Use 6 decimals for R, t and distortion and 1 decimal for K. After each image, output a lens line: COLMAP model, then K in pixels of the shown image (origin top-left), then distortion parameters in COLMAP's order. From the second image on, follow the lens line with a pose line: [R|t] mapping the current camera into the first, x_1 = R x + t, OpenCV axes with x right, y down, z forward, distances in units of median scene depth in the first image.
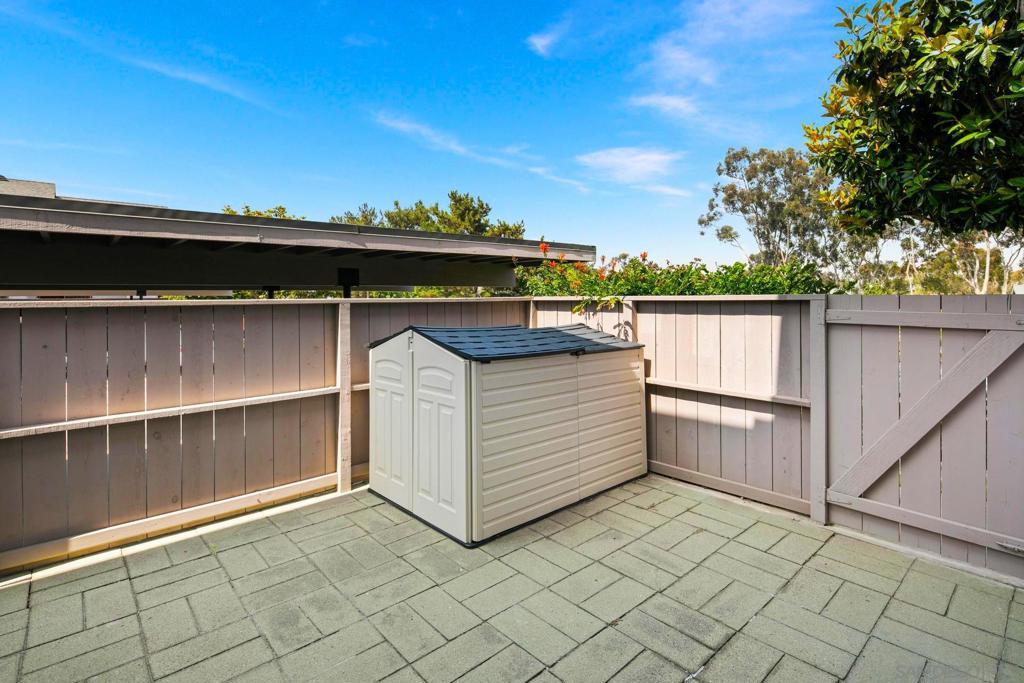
lens RADIAL K [[498.5, 0, 508.3], [0, 498.5, 296.1], [0, 0, 1]] dist [0.005177, -0.004304]
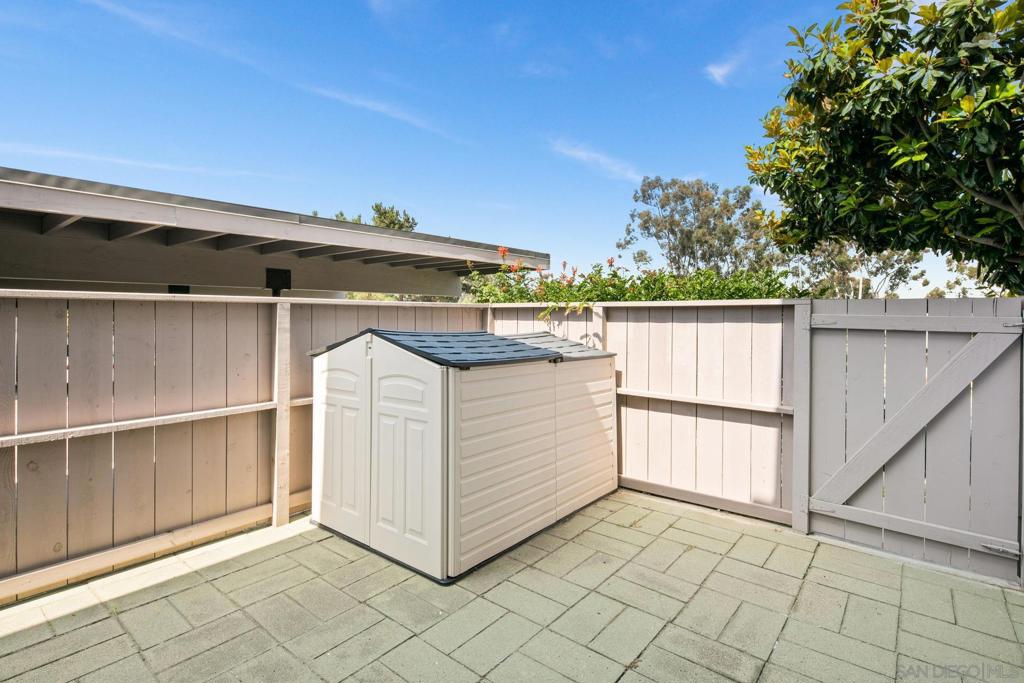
lens RADIAL K [[498.5, 0, 510.4], [0, 498.5, 315.9], [0, 0, 1]] dist [0.005177, -0.004304]
pose [[0.987774, 0.012676, 0.155380, -0.090415], [-0.013231, 0.999909, 0.002539, 0.033160], [-0.155333, -0.004564, 0.987852, 0.117183]]
